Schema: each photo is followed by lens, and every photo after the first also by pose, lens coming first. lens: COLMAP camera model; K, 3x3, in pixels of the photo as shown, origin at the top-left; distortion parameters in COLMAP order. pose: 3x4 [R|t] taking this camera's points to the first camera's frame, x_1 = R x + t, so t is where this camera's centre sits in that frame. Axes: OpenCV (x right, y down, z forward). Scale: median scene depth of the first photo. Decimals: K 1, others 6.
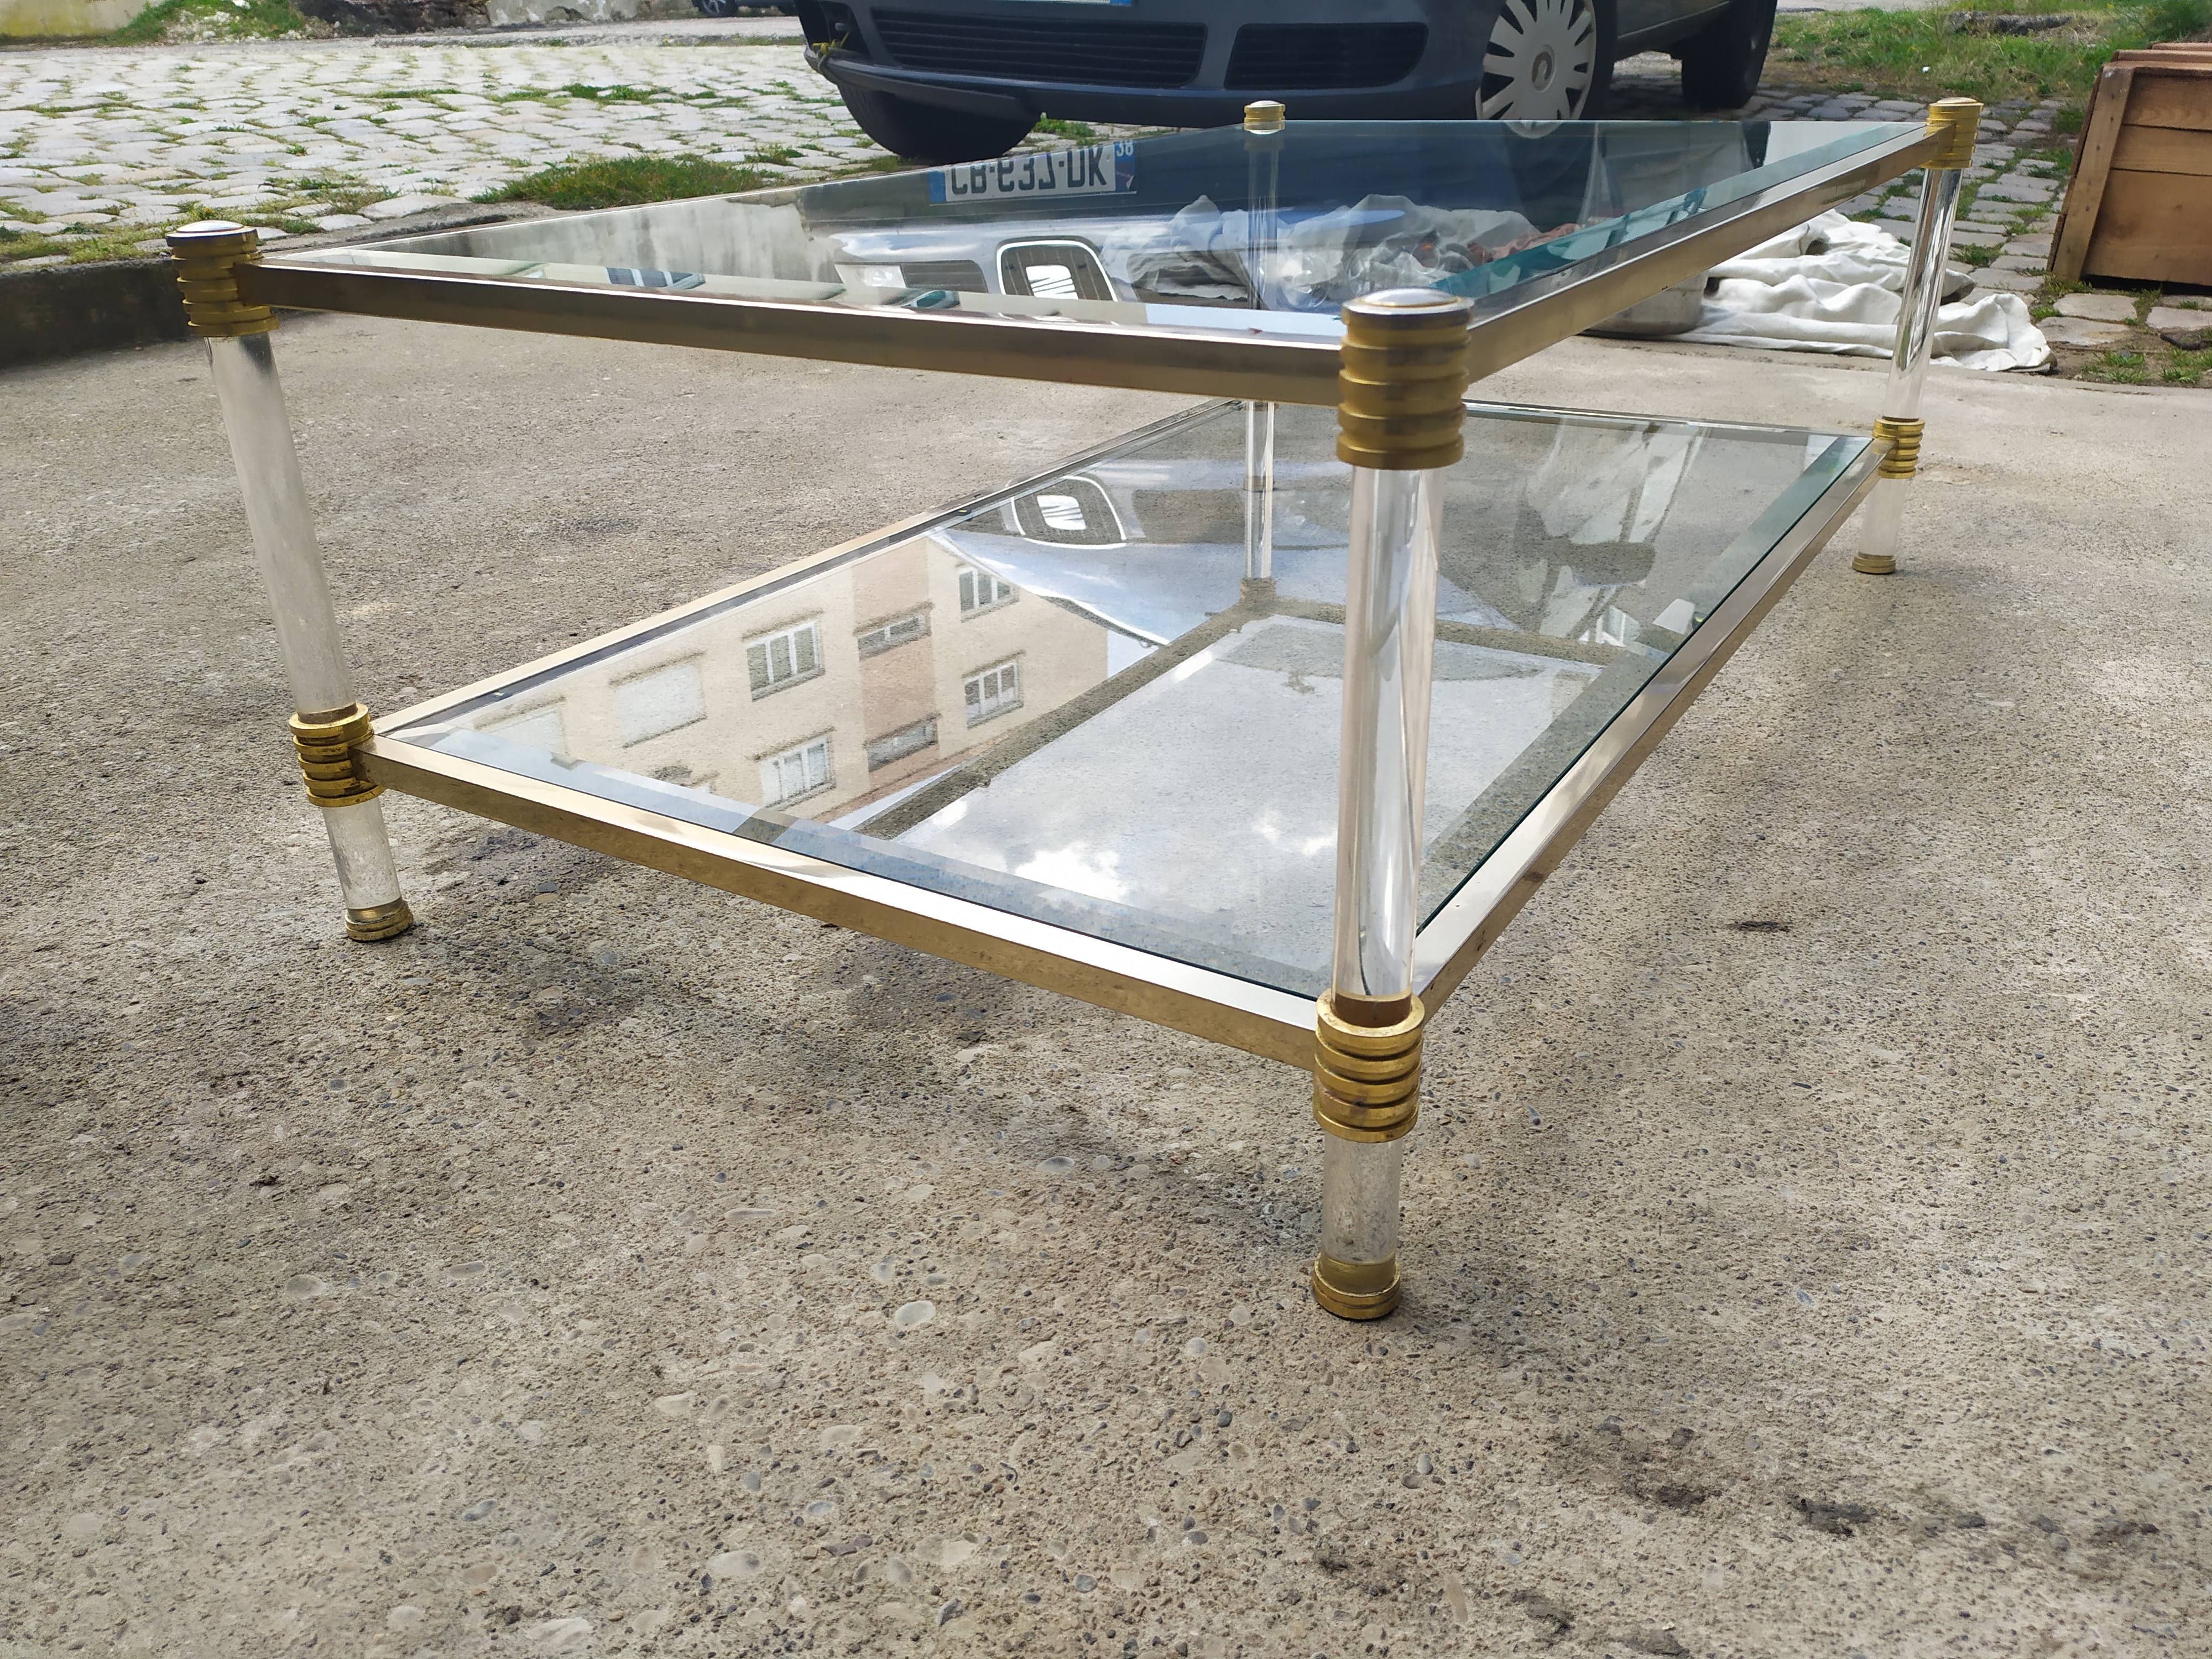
lens RADIAL K [[1674.2, 0, 1105.5], [0, 1674.2, 845.0], [0, 0, 1]] dist [0.058862, -0.065866]
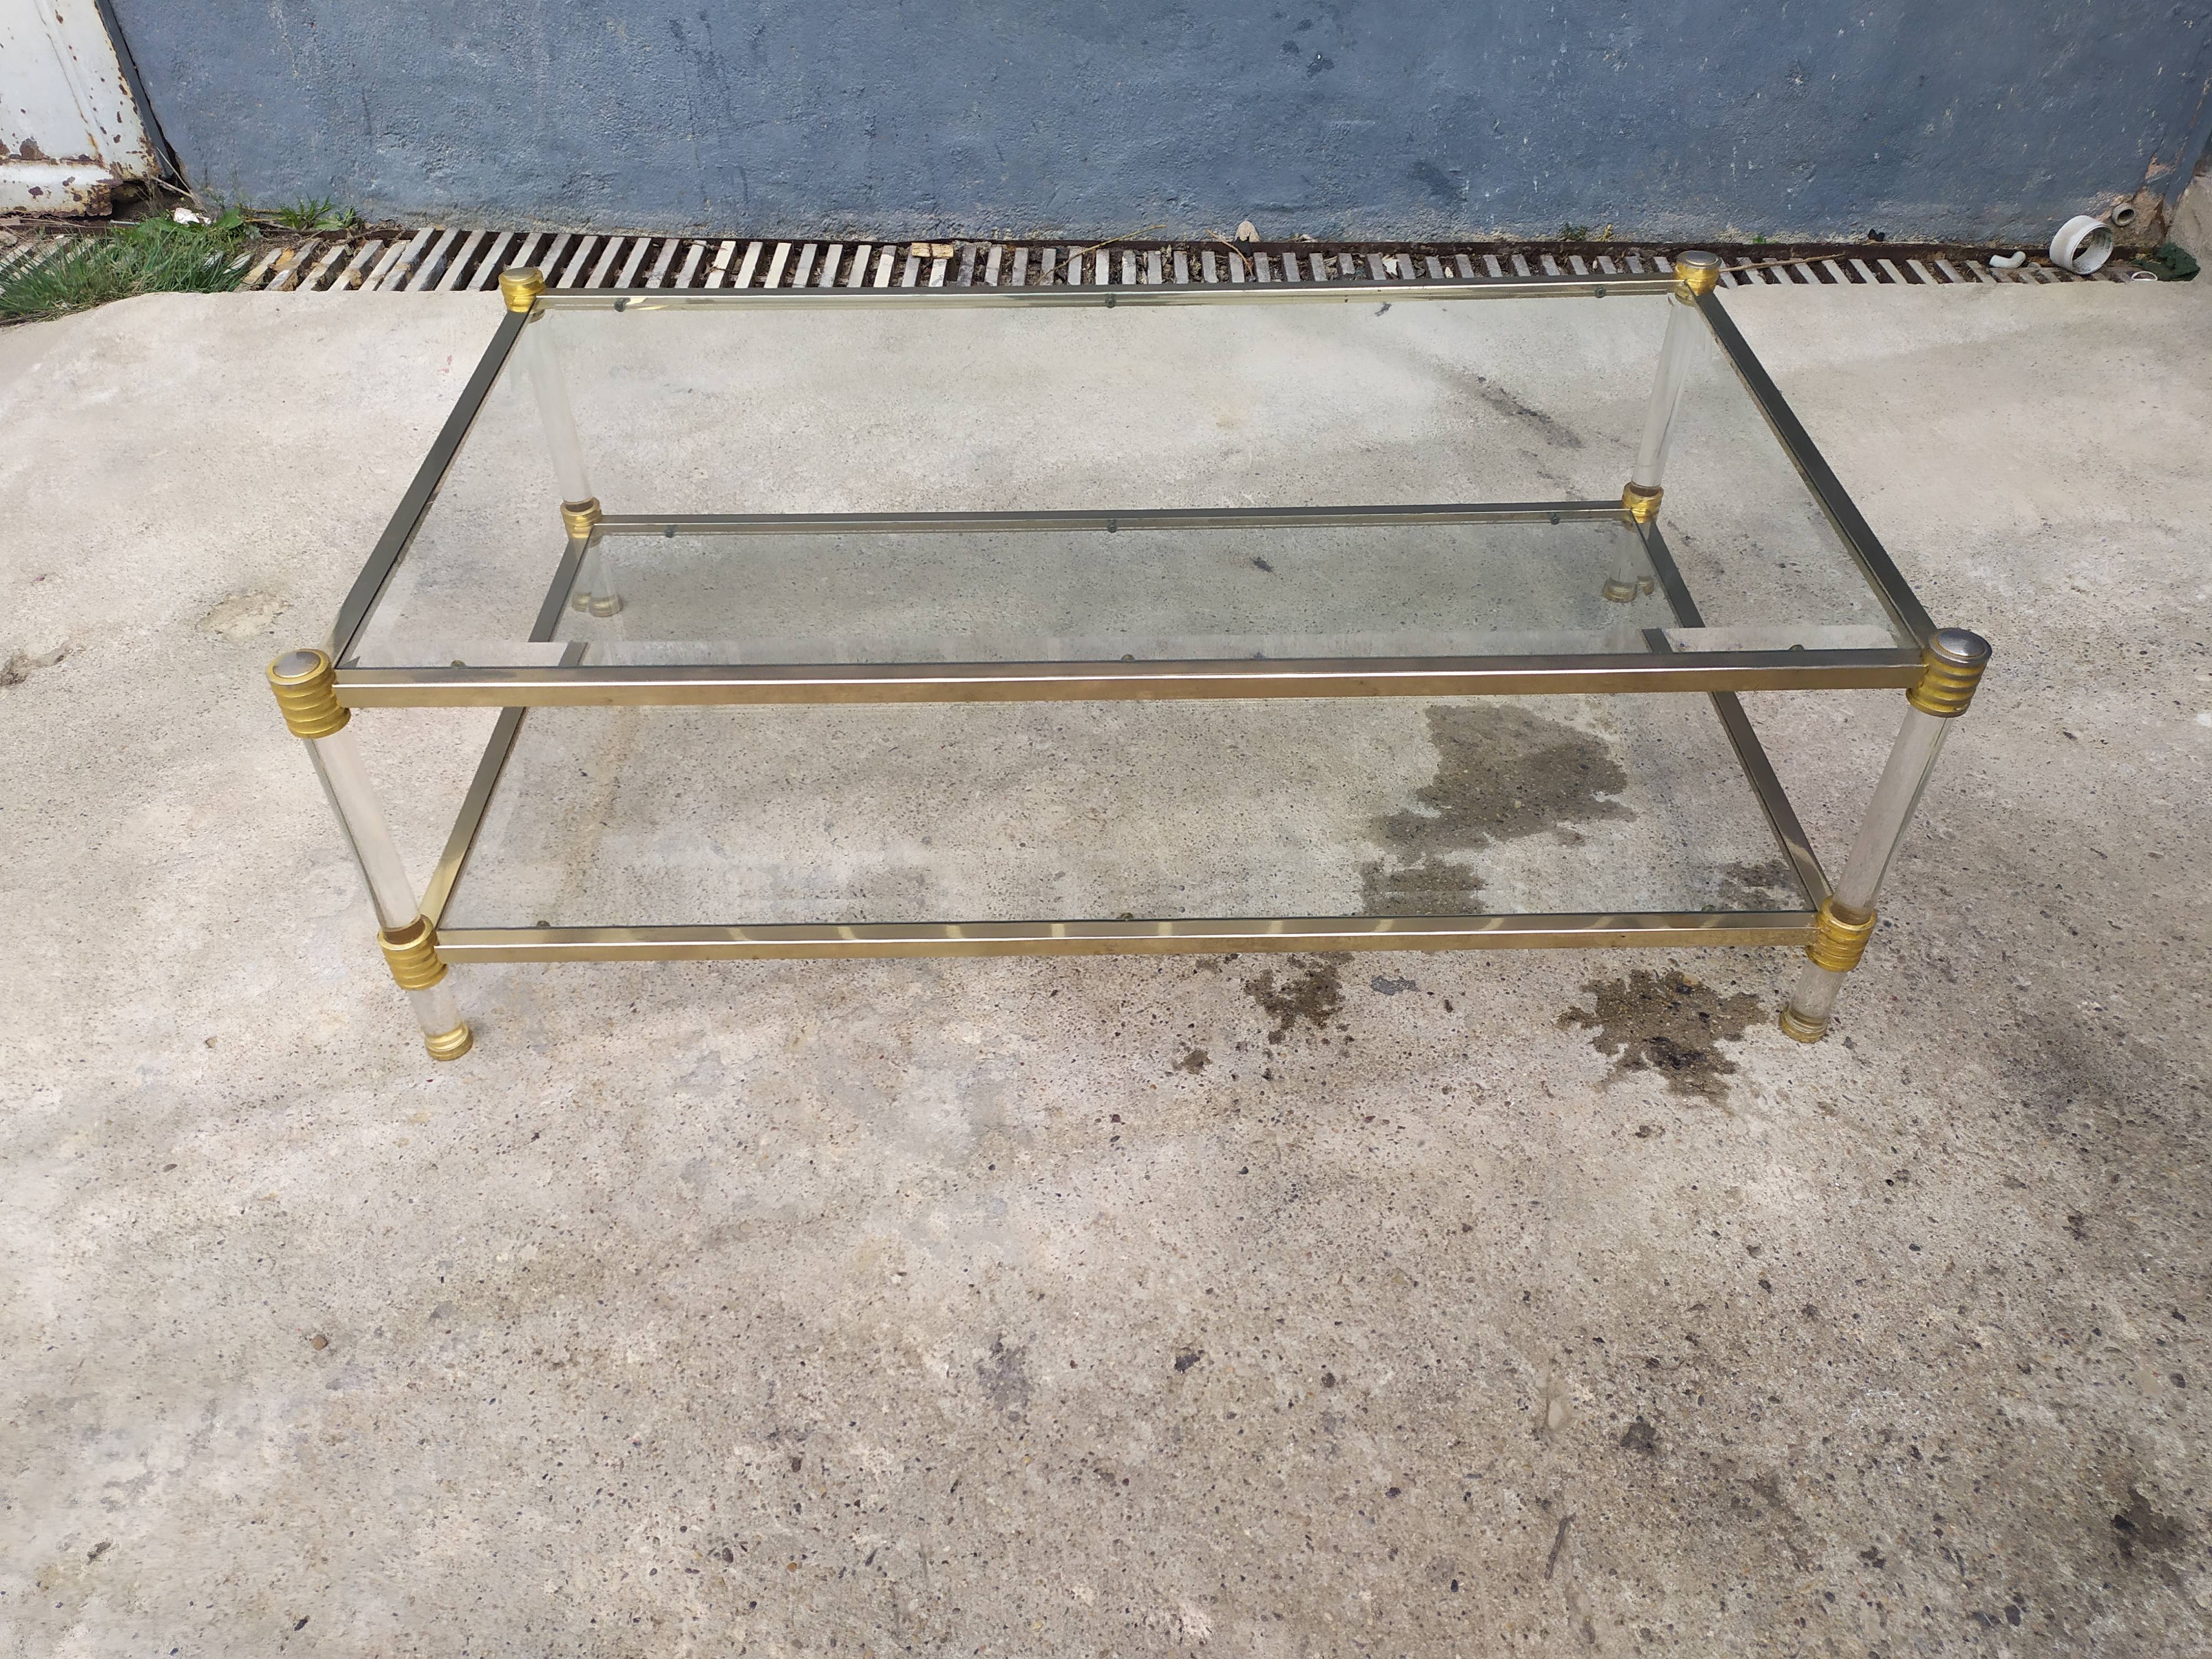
lens RADIAL K [[1674.2, 0, 1097.5], [0, 1674.2, 824.3], [0, 0, 1]] dist [0.058862, -0.065866]
pose [[-0.544393, -0.534262, 0.646685, -1.255495], [0.385863, 0.525032, 0.758585, -1.801746], [-0.744813, 0.662500, -0.079672, 1.941696]]
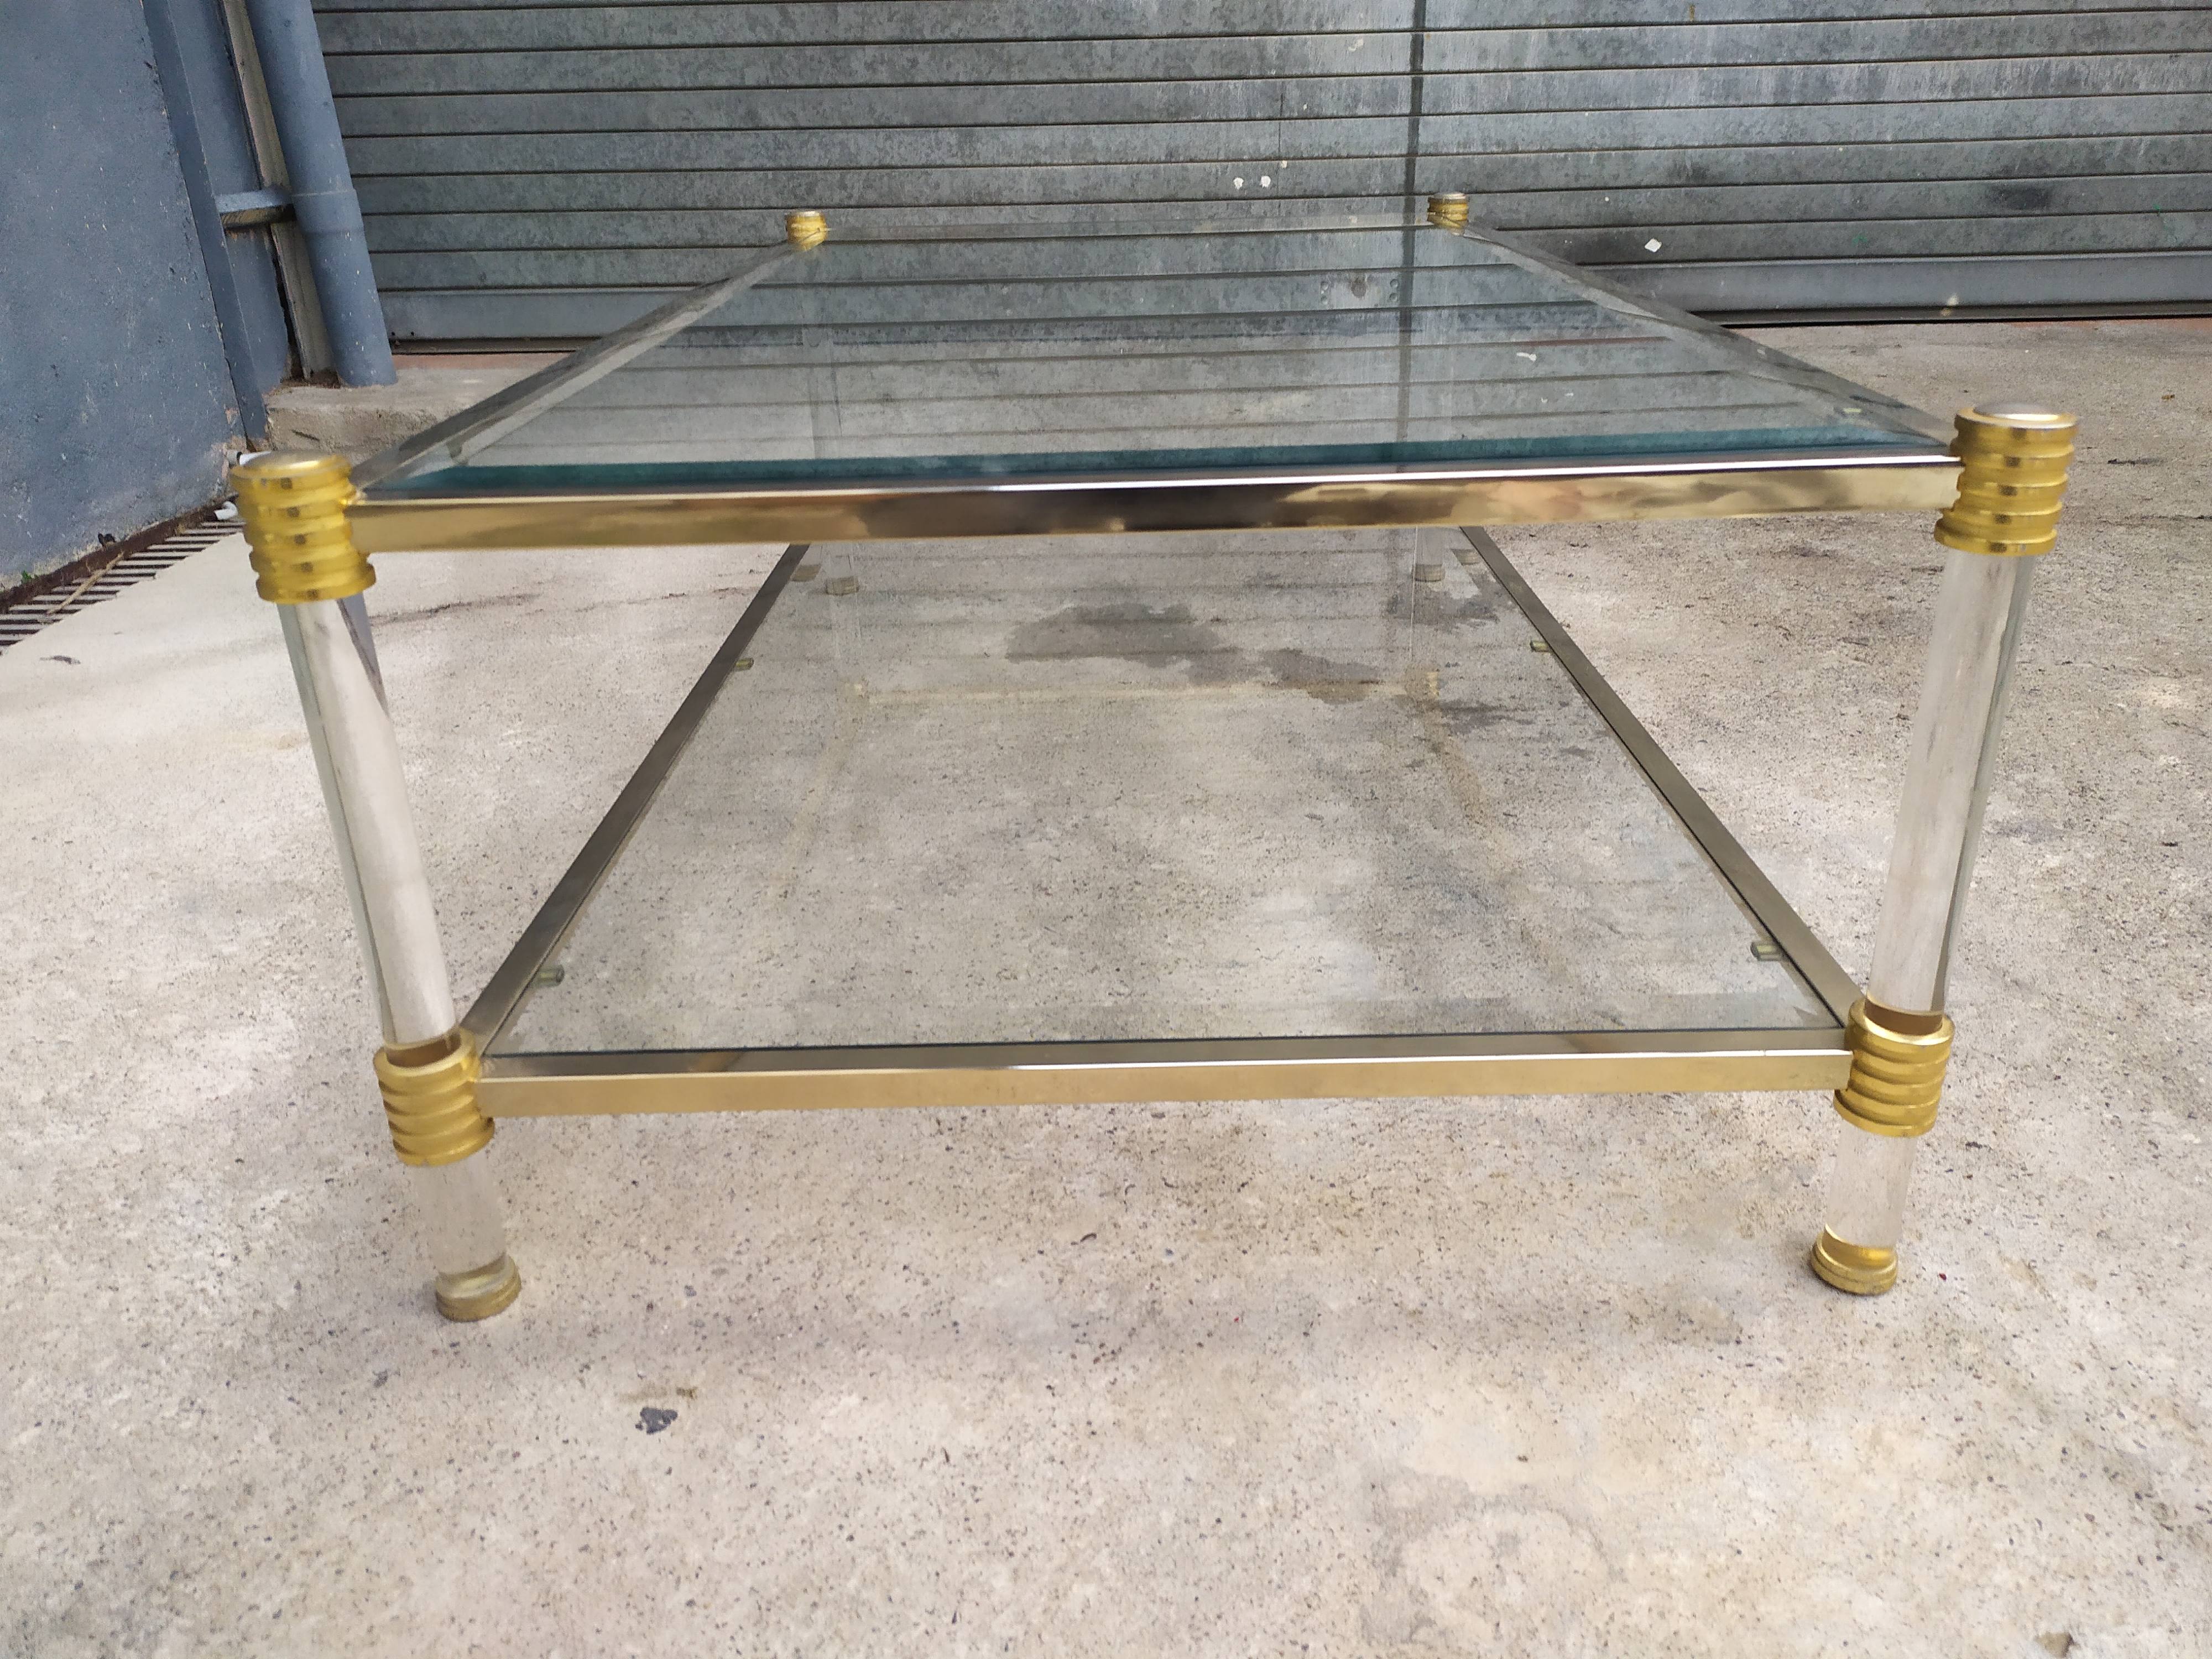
lens RADIAL K [[1674.2, 0, 1110.3], [0, 1674.2, 790.8], [0, 0, 1]] dist [0.058862, -0.065866]
pose [[-0.846890, 0.253828, -0.467278, 1.023107], [-0.188321, 0.678616, 0.709940, -1.371301], [0.497305, 0.689240, -0.526912, 2.612505]]
